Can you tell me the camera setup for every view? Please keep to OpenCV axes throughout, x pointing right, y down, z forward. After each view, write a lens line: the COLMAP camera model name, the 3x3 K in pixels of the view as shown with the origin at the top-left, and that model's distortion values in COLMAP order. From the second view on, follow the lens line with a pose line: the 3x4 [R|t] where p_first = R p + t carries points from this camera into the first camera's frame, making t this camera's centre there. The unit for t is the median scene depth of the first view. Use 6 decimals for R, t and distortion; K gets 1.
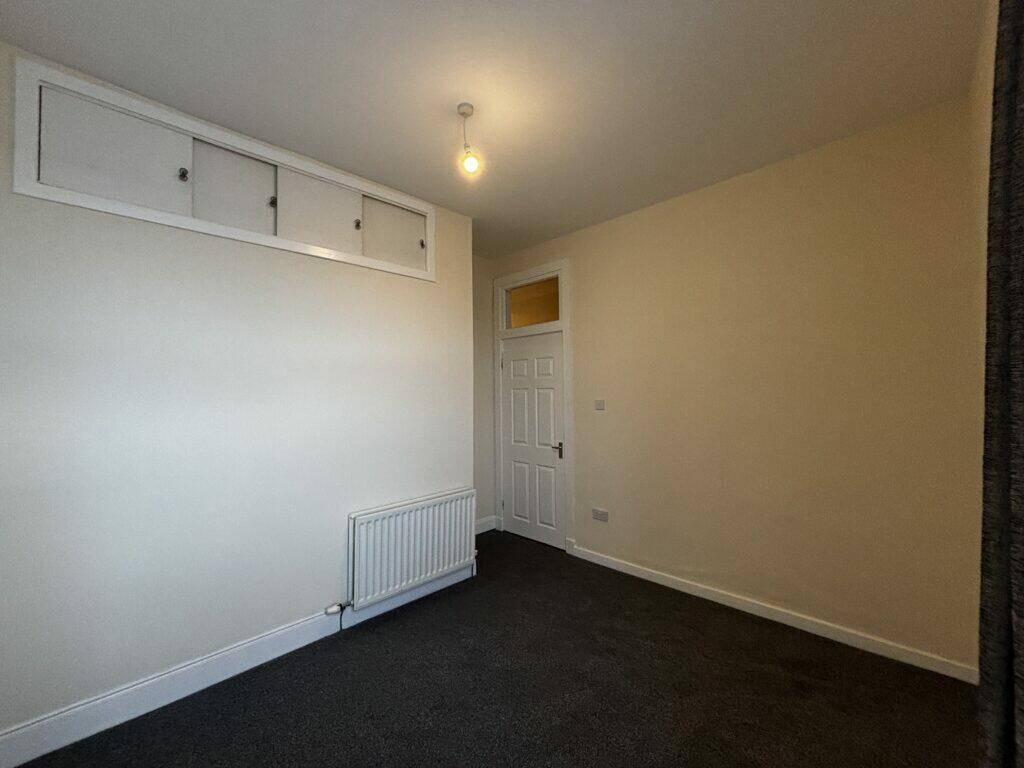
lens RADIAL K [[410.7, 0, 513.1], [0, 410.7, 381.6], [0, 0, 1]] dist [-0.000206, -0.000727]
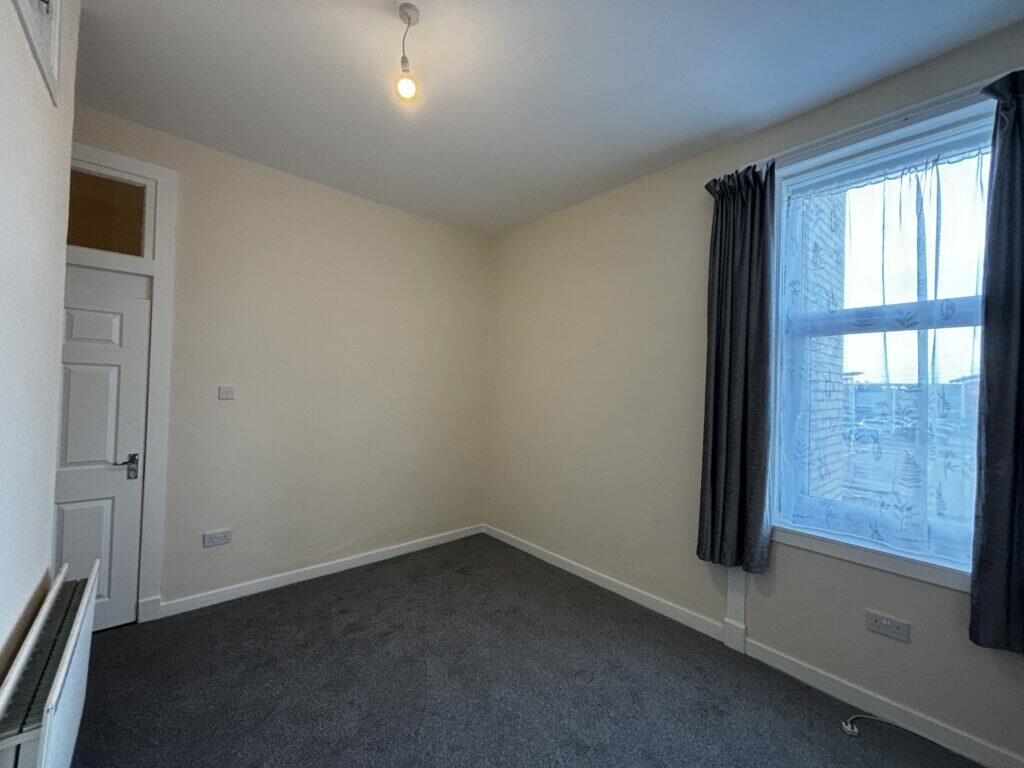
lens RADIAL K [[410.7, 0, 510.8], [0, 410.7, 387.9], [0, 0, 1]] dist [-0.000206, -0.000727]
pose [[0.092758, 0.015139, 0.995574, -0.472568], [-0.052624, 0.998561, -0.010282, 0.025659], [-0.994297, -0.051438, 0.093422, 0.390633]]
